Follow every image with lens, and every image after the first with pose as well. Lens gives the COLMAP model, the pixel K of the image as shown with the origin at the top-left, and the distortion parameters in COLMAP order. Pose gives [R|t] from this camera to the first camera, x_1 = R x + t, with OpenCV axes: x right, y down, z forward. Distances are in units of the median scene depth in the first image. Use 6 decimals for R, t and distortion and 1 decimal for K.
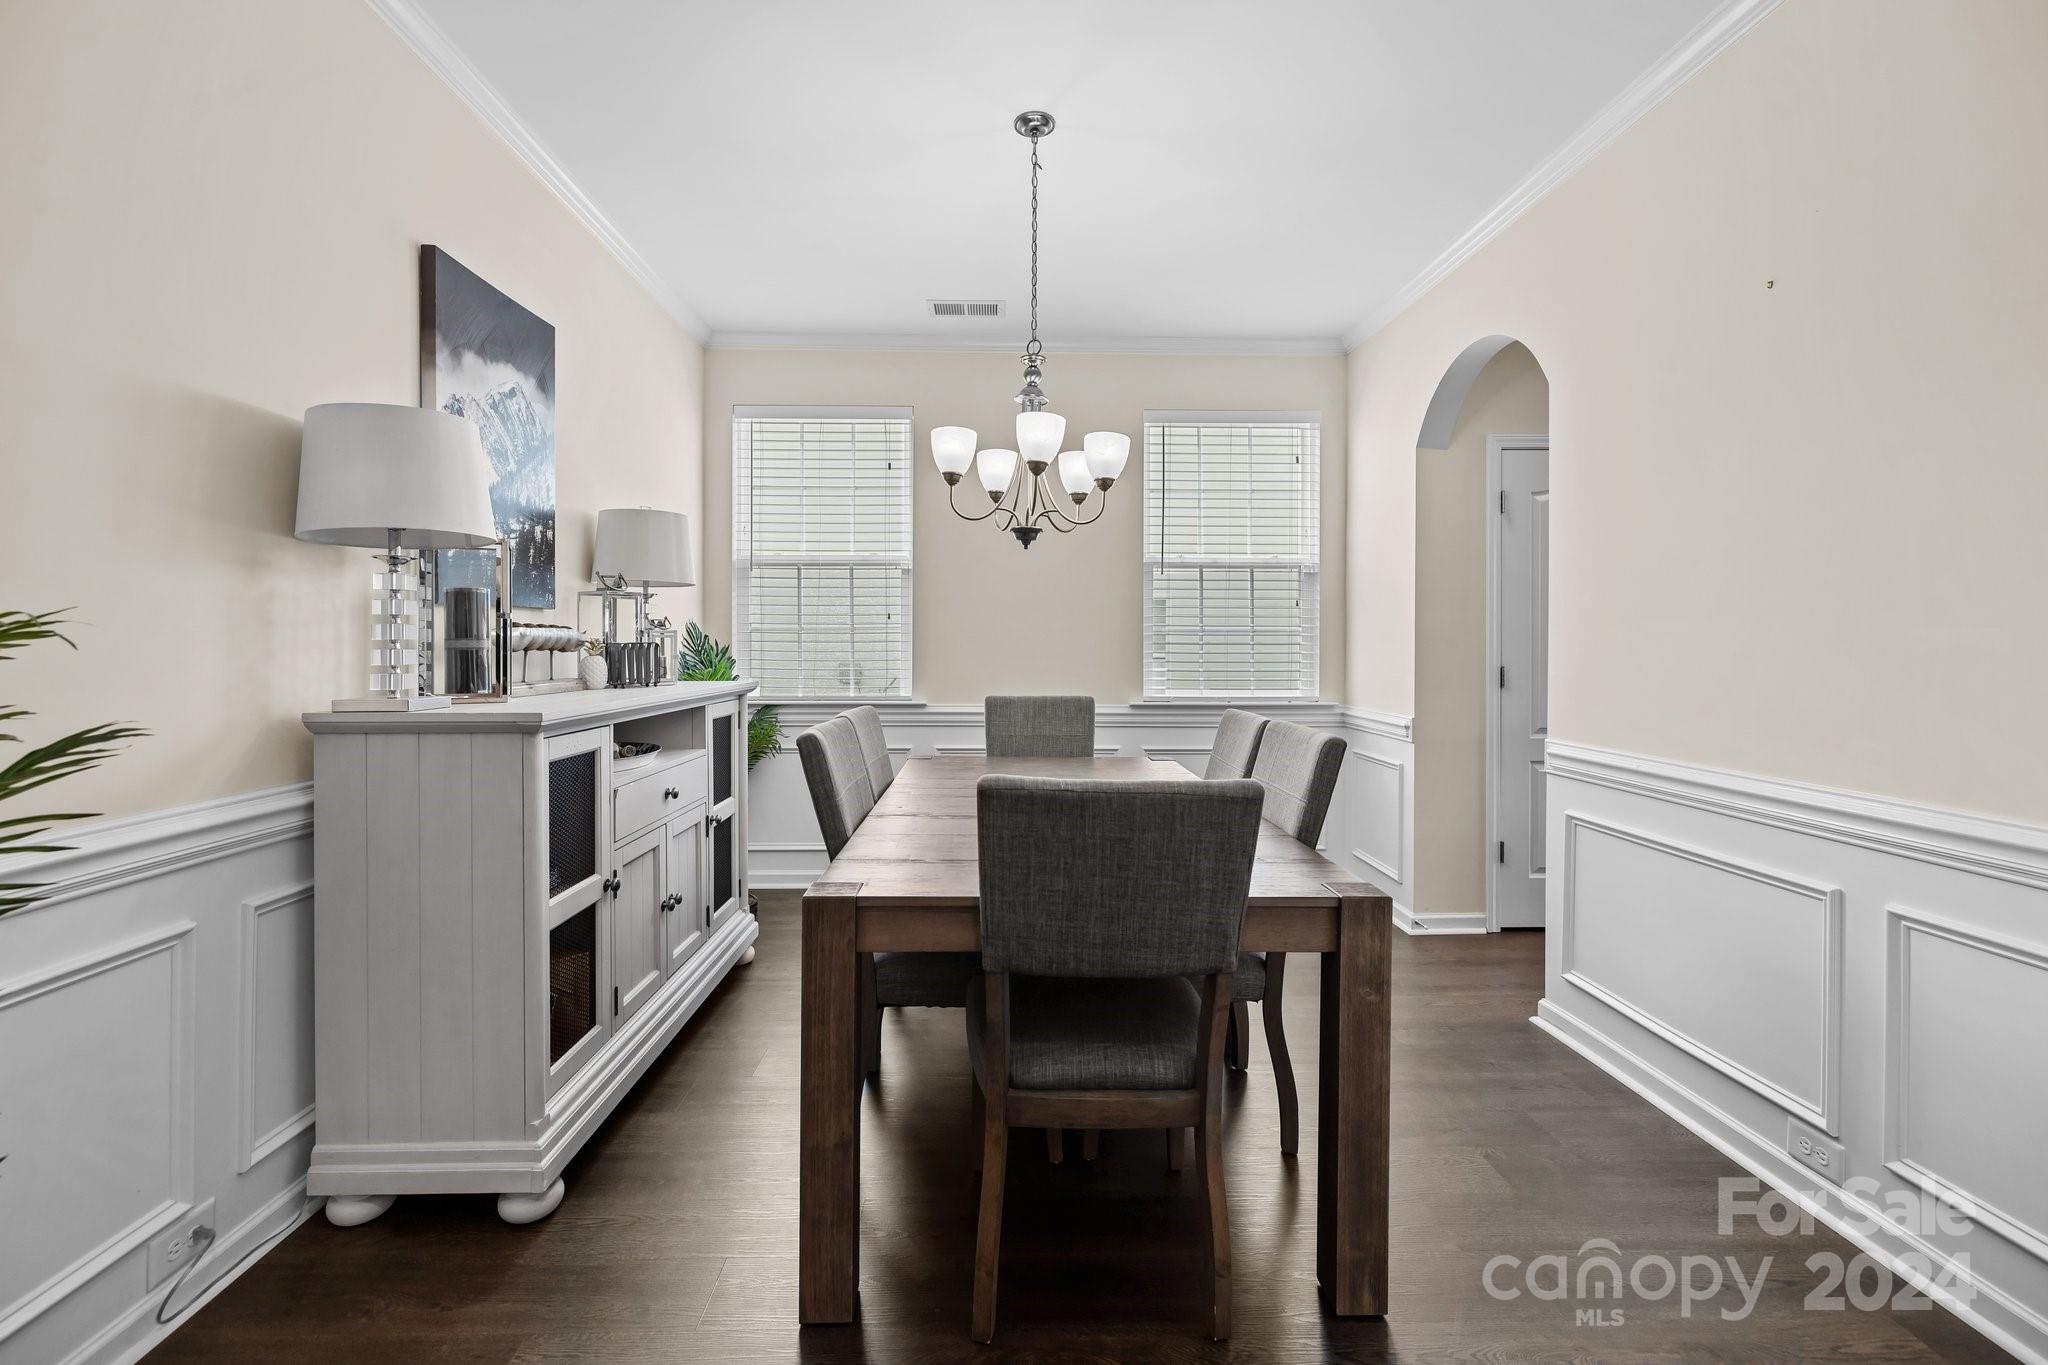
lens RADIAL K [[870.4, 0, 1024.6], [0, 870.4, 666.4], [0, 0, 1]] dist [-0.003204, -0.000103]
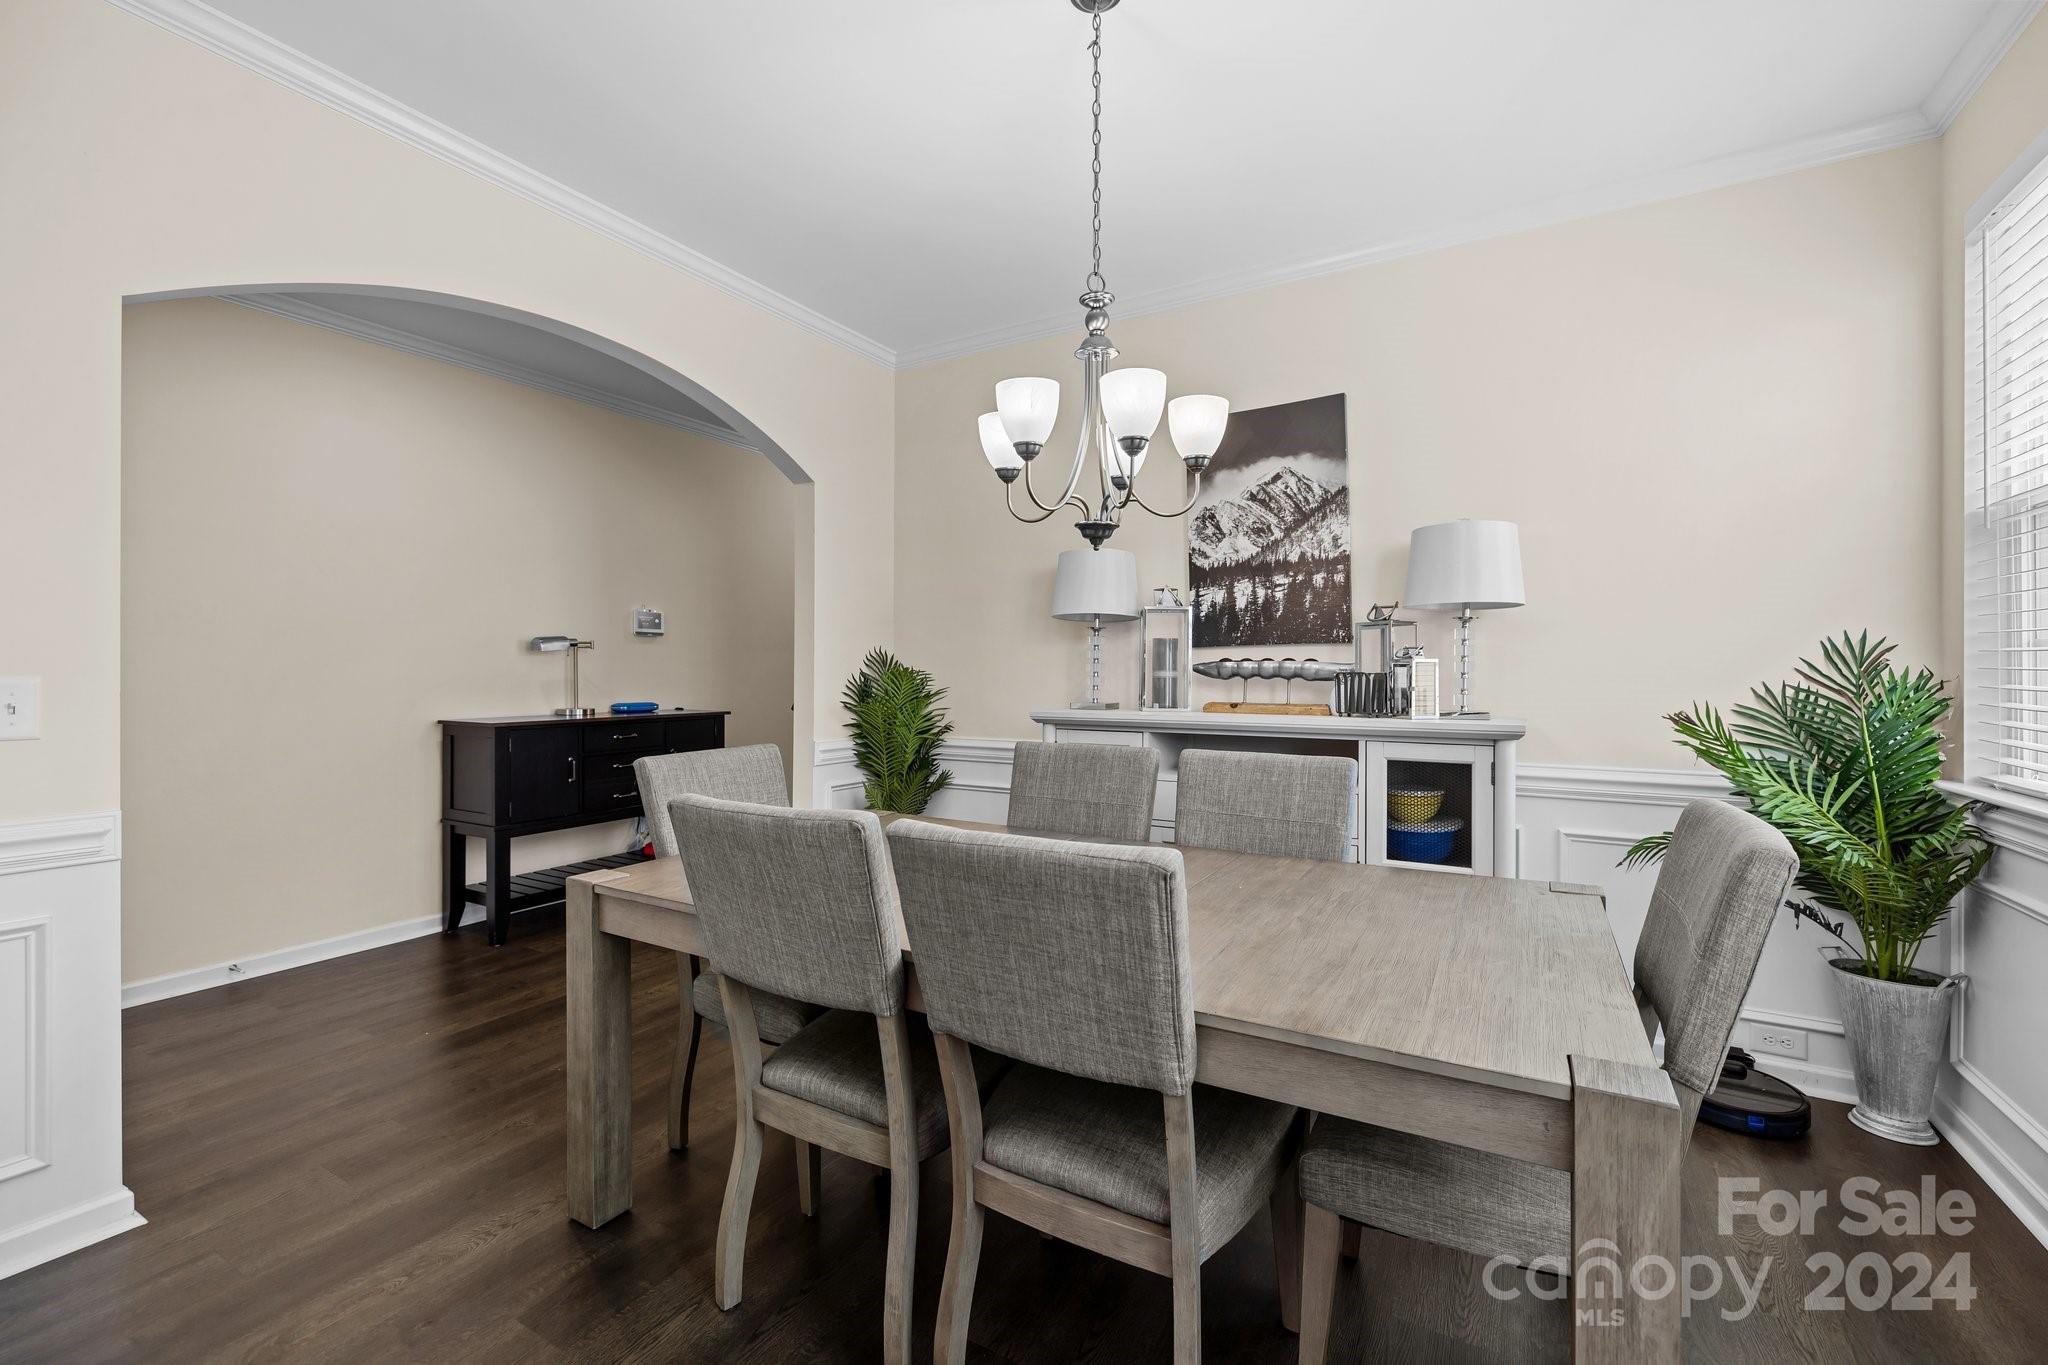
lens RADIAL K [[870.4, 0, 999.5], [0, 870.4, 663.3], [0, 0, 1]] dist [-0.003204, -0.000103]
pose [[-0.537531, 0.000264, -0.843244, 0.716790], [-0.016425, 0.999807, 0.010783, -0.050140], [0.843084, 0.019647, -0.537423, 1.366412]]
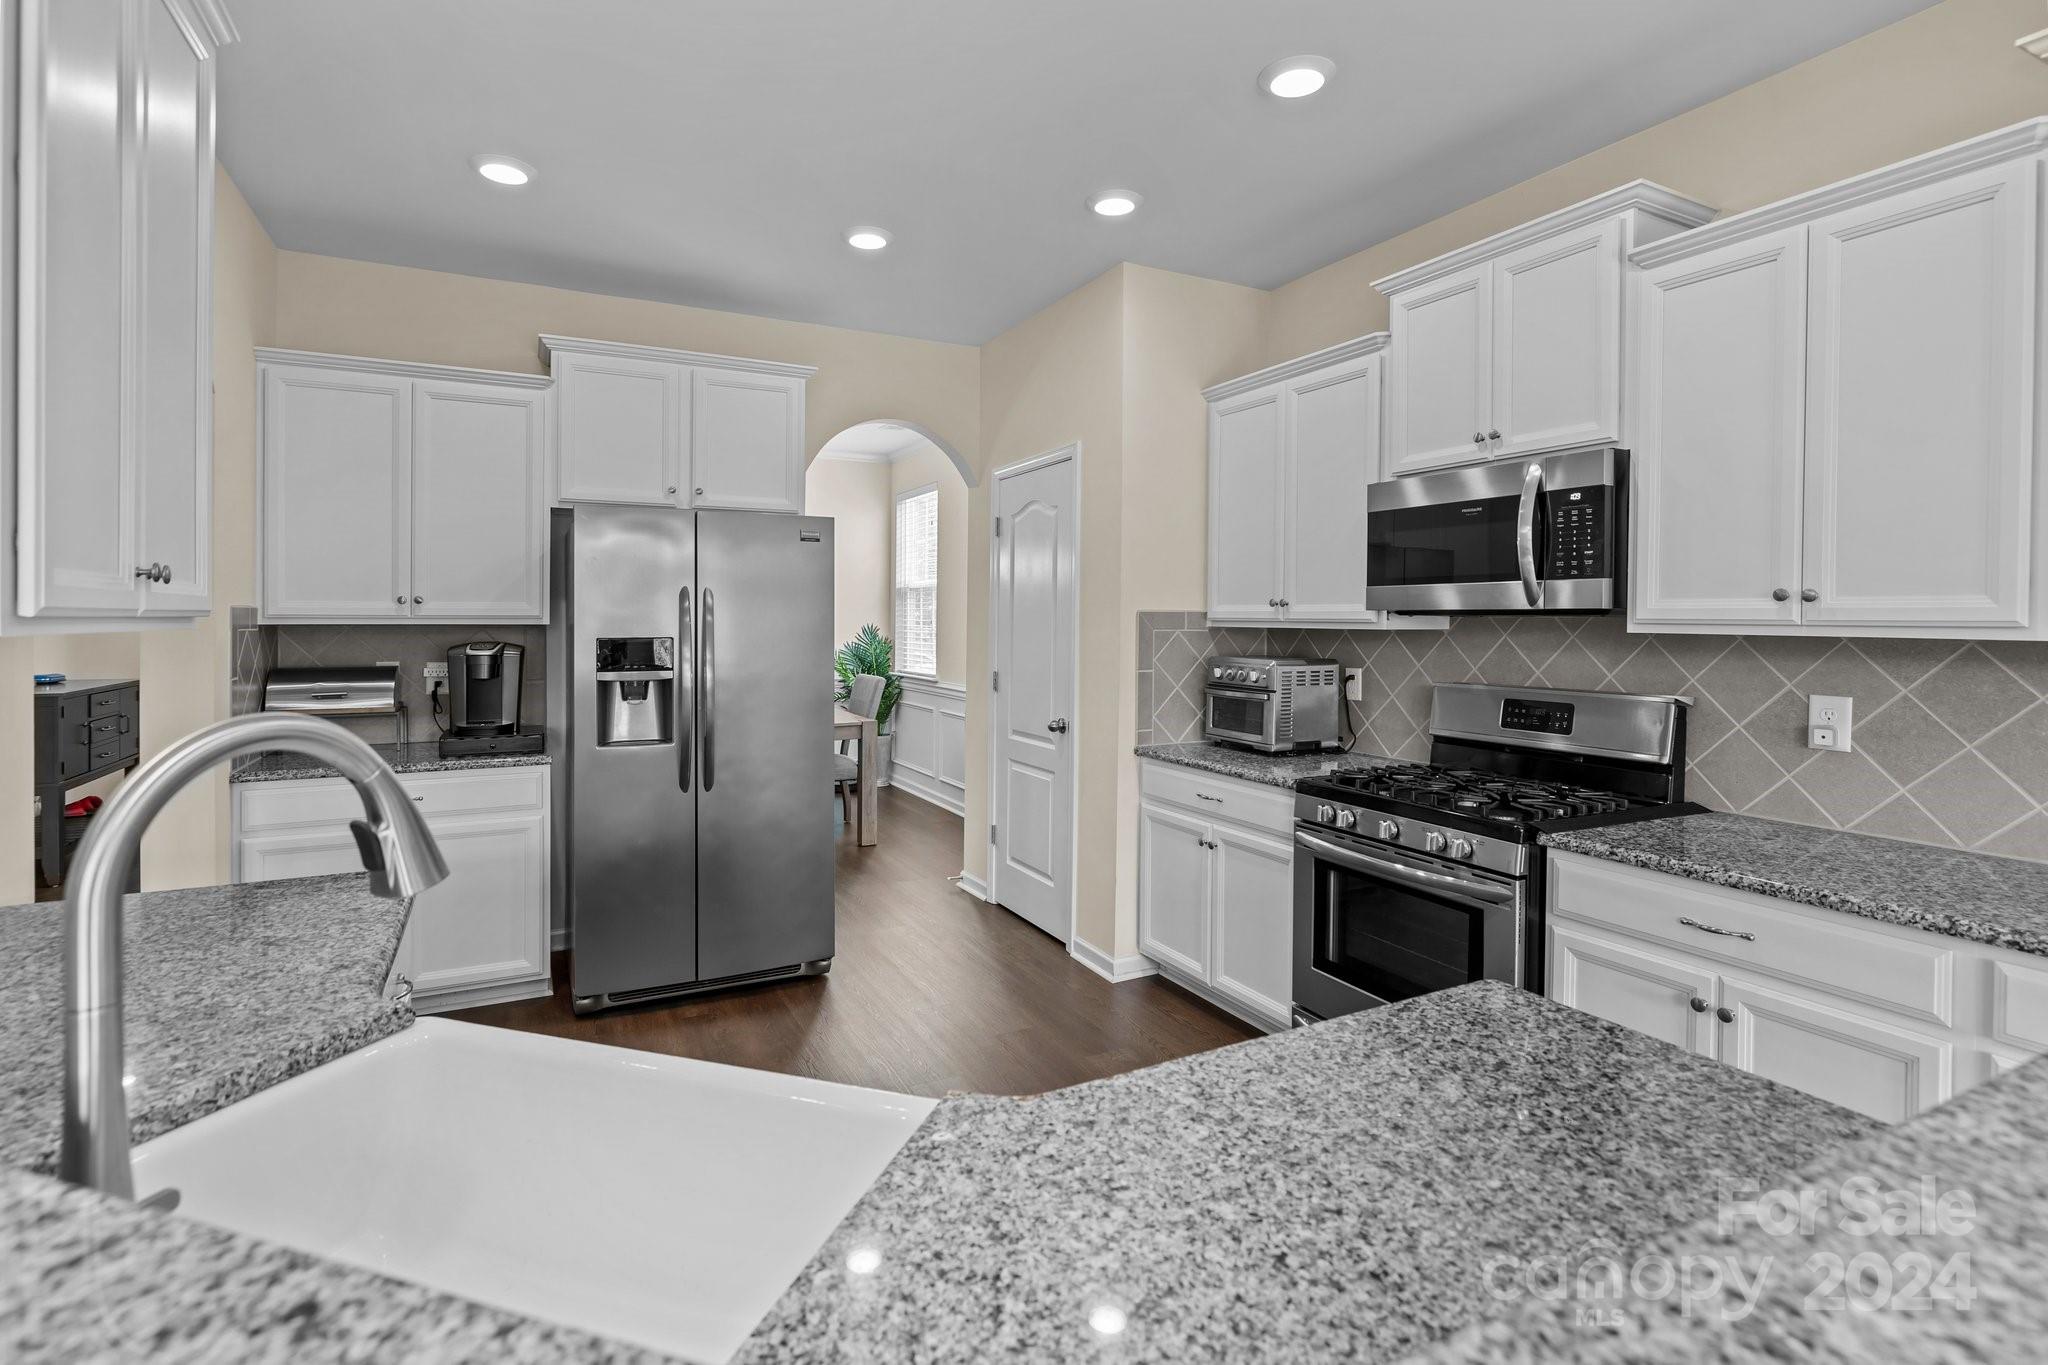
lens RADIAL K [[963.3, 0, 1006.9], [0, 963.3, 627.8], [0, 0, 1]] dist [-0.002557, -0.002107]
pose [[0.431150, 0.011696, -0.902204, 2.450513], [-0.025213, 0.999682, 0.000911, -0.091116], [0.901928, 0.022354, 0.431308, 0.688548]]
